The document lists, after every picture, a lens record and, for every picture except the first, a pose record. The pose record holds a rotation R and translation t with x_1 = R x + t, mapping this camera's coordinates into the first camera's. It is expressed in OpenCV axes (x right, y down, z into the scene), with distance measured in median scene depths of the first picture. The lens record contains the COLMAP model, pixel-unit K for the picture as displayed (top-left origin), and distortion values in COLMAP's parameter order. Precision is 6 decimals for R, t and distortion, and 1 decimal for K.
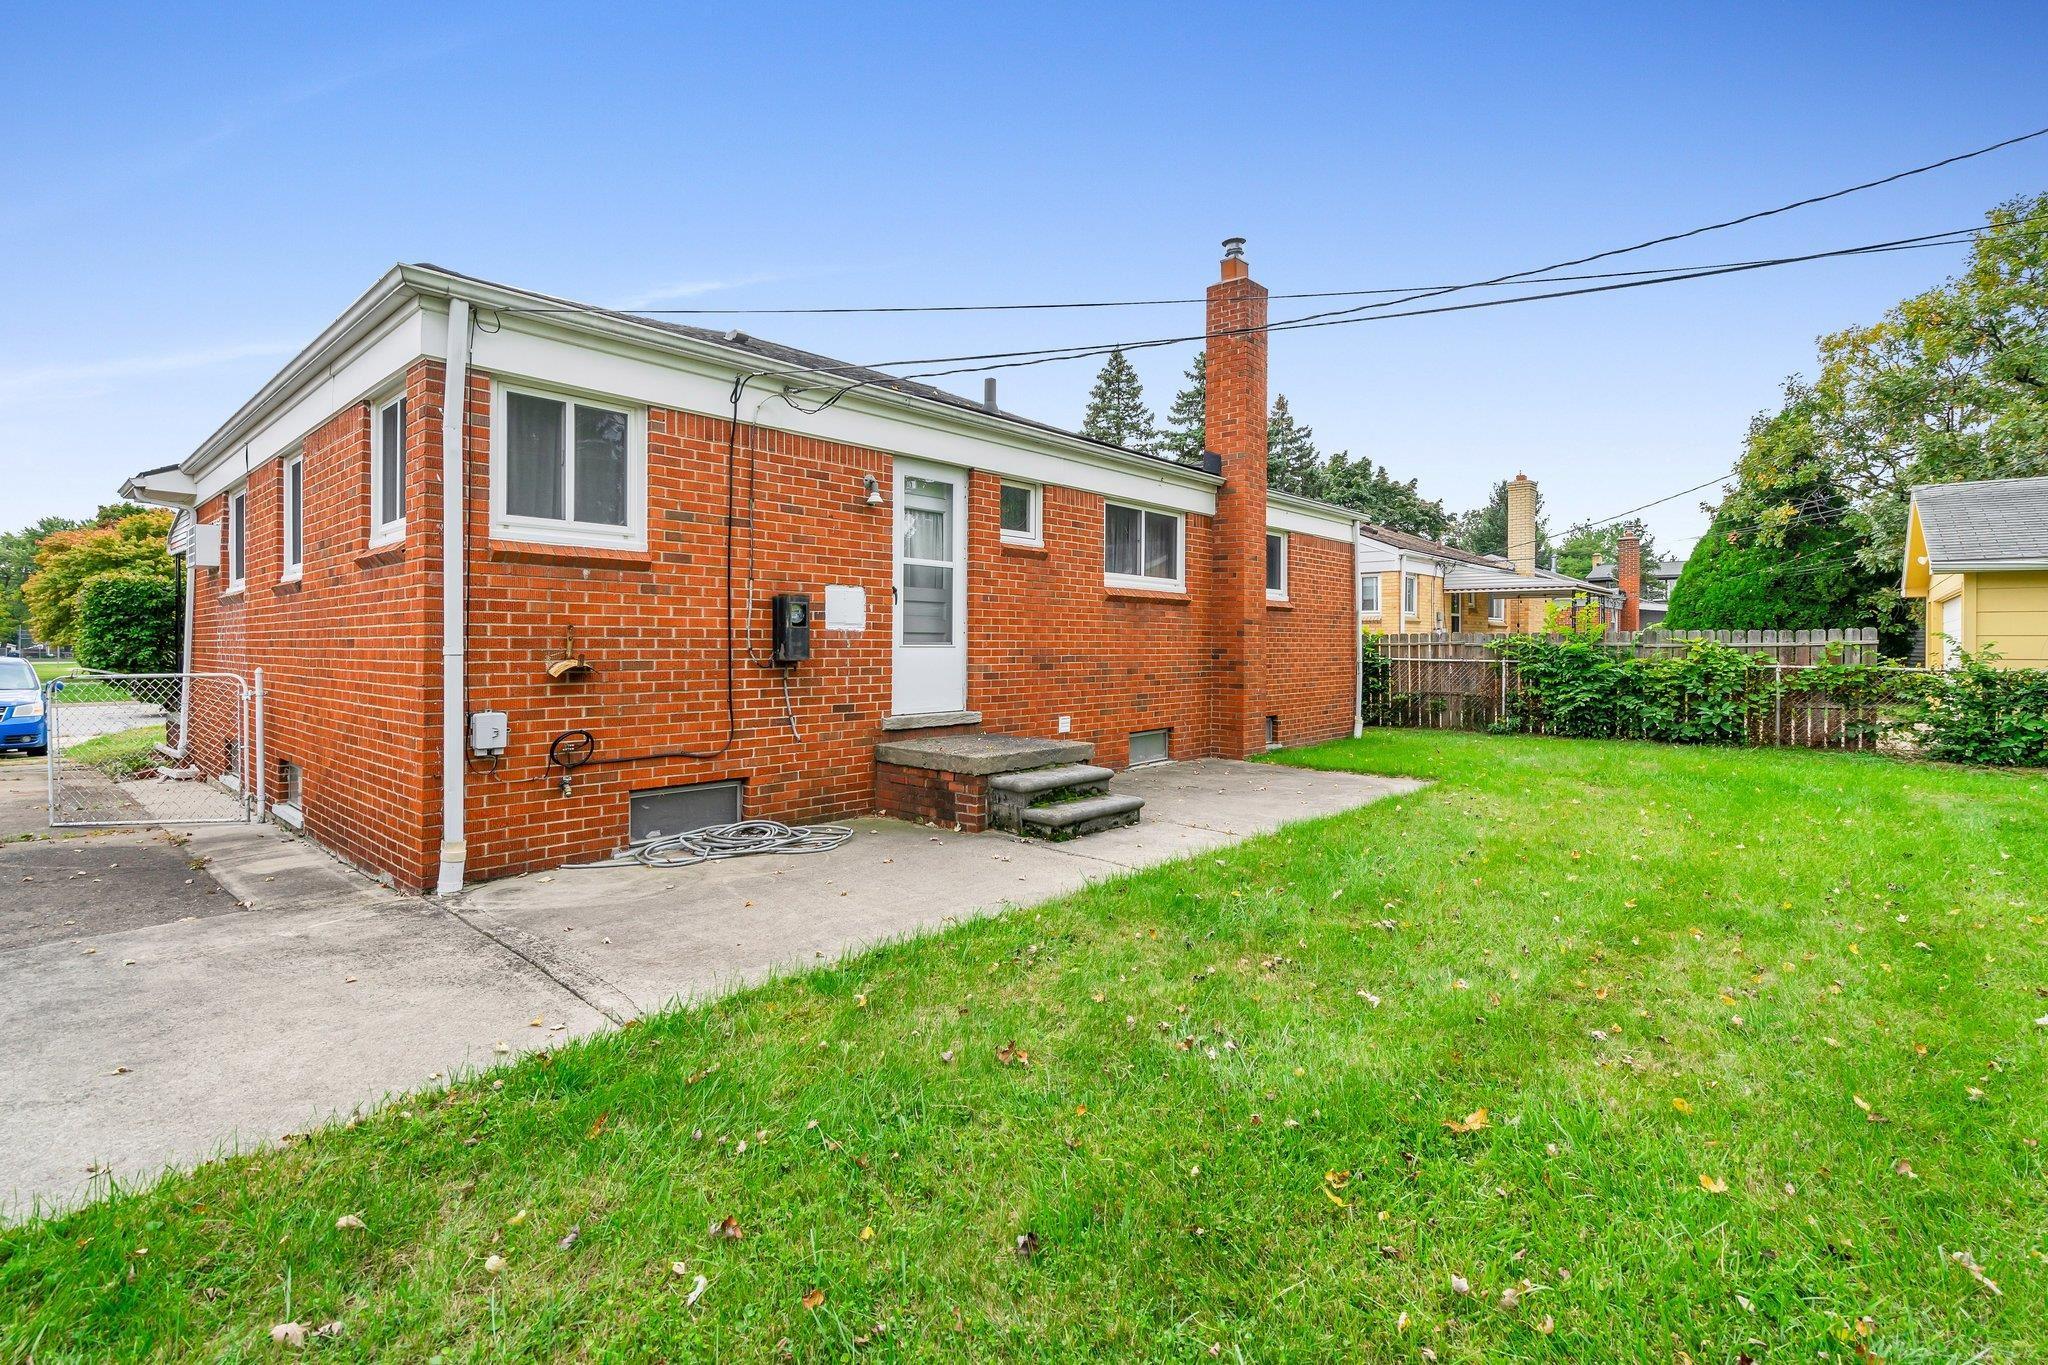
lens RADIAL K [[964.8, 0, 1059.1], [0, 964.8, 647.3], [0, 0, 1]] dist [-0.000778, 0.002316]
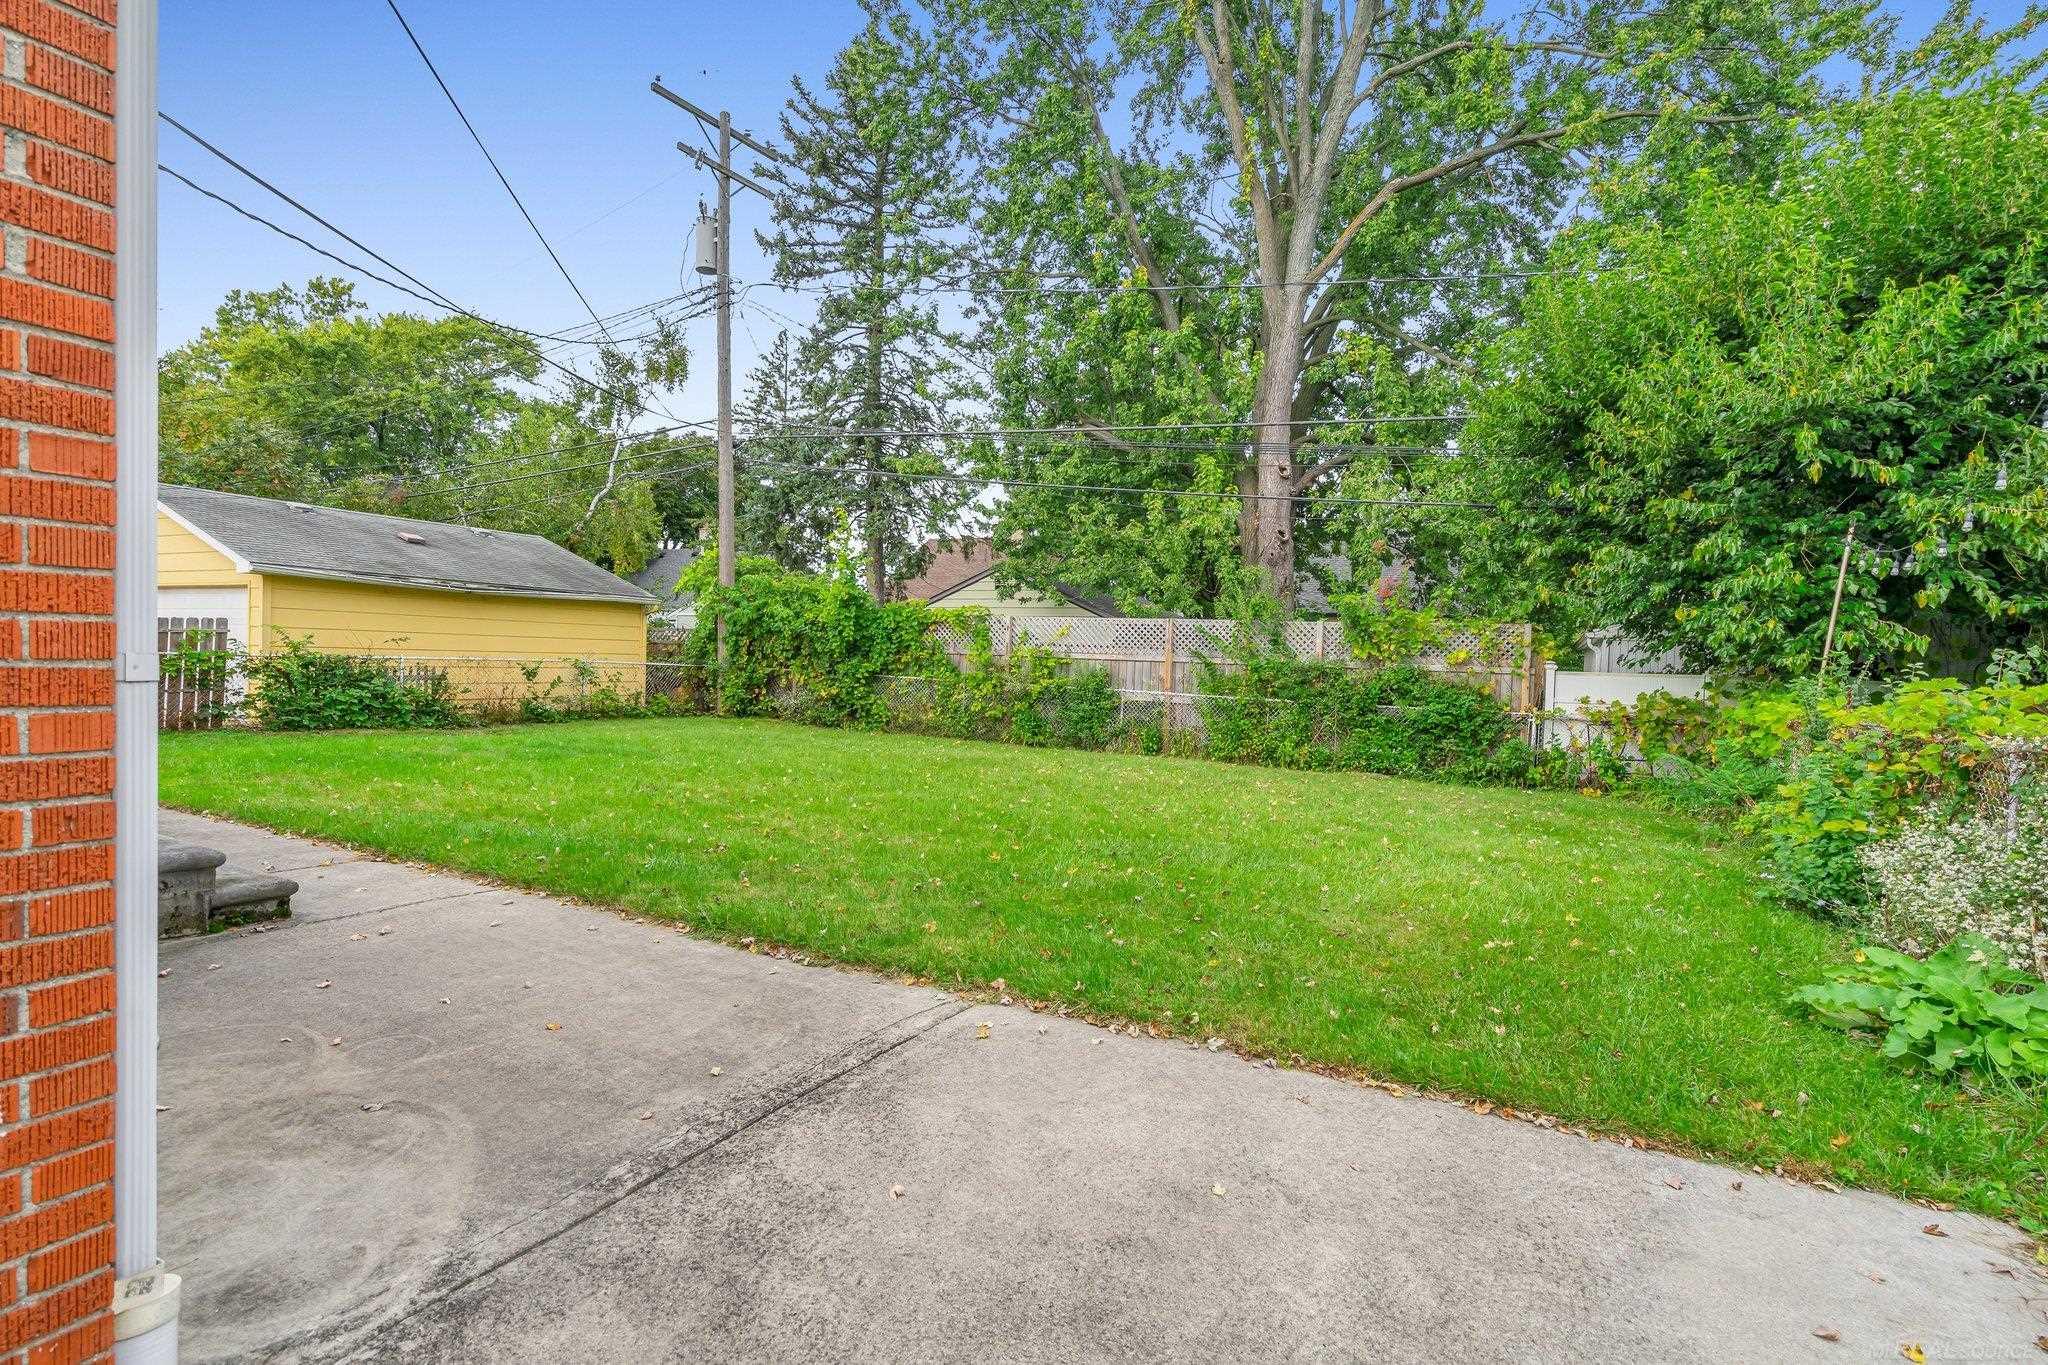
lens RADIAL K [[964.8, 0, 1013.1], [0, 964.8, 691.9], [0, 0, 1]] dist [-0.000778, 0.002316]
pose [[-0.233258, -0.043992, 0.971419, -1.316868], [-0.028531, 0.998856, 0.038384, -0.012690], [-0.971996, -0.018762, -0.234246, 1.048357]]
